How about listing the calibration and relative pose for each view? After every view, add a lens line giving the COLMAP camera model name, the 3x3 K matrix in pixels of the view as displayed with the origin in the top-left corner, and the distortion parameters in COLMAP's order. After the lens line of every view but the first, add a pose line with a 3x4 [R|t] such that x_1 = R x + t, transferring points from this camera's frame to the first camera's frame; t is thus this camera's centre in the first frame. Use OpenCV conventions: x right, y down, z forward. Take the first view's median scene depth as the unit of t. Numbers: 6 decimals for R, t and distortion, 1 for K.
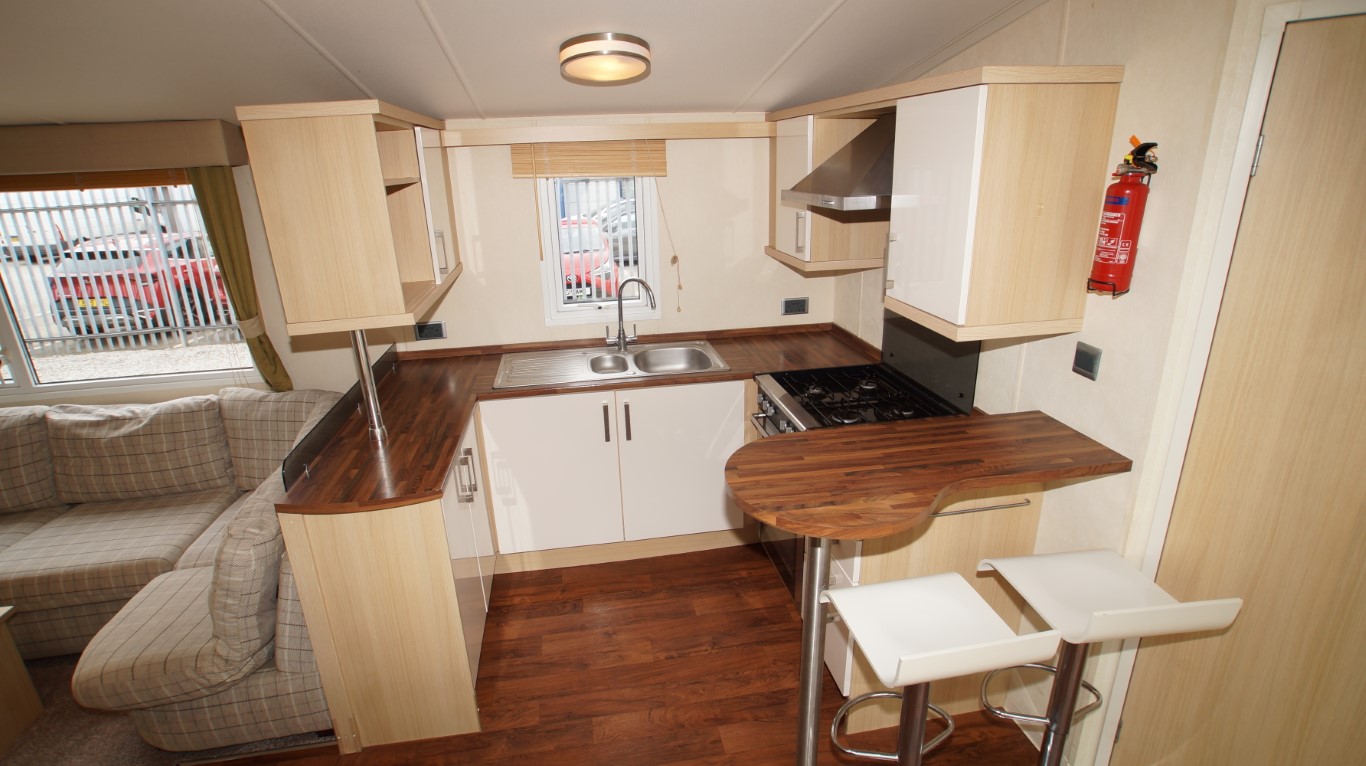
lens RADIAL K [[647.6, 0, 672.6], [0, 647.6, 380.0], [0, 0, 1]] dist [-0.072178, 0.032431]
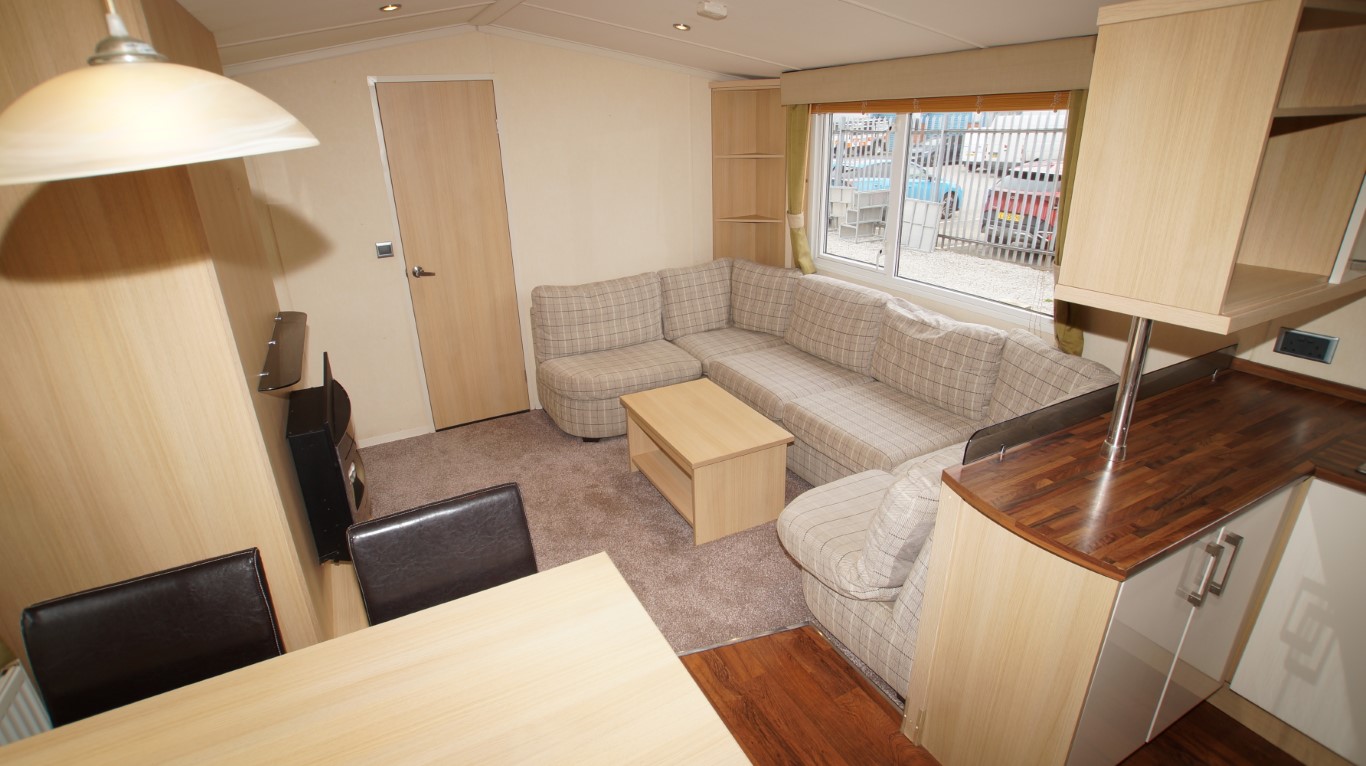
lens RADIAL K [[647.6, 0, 672.6], [0, 647.6, 380.0], [0, 0, 1]] dist [-0.072178, 0.032431]
pose [[0.305568, 0.373485, -0.875864, 0.002463], [-0.284219, 0.913702, 0.290463, -0.047804], [0.908762, 0.160181, 0.385350, 0.169152]]
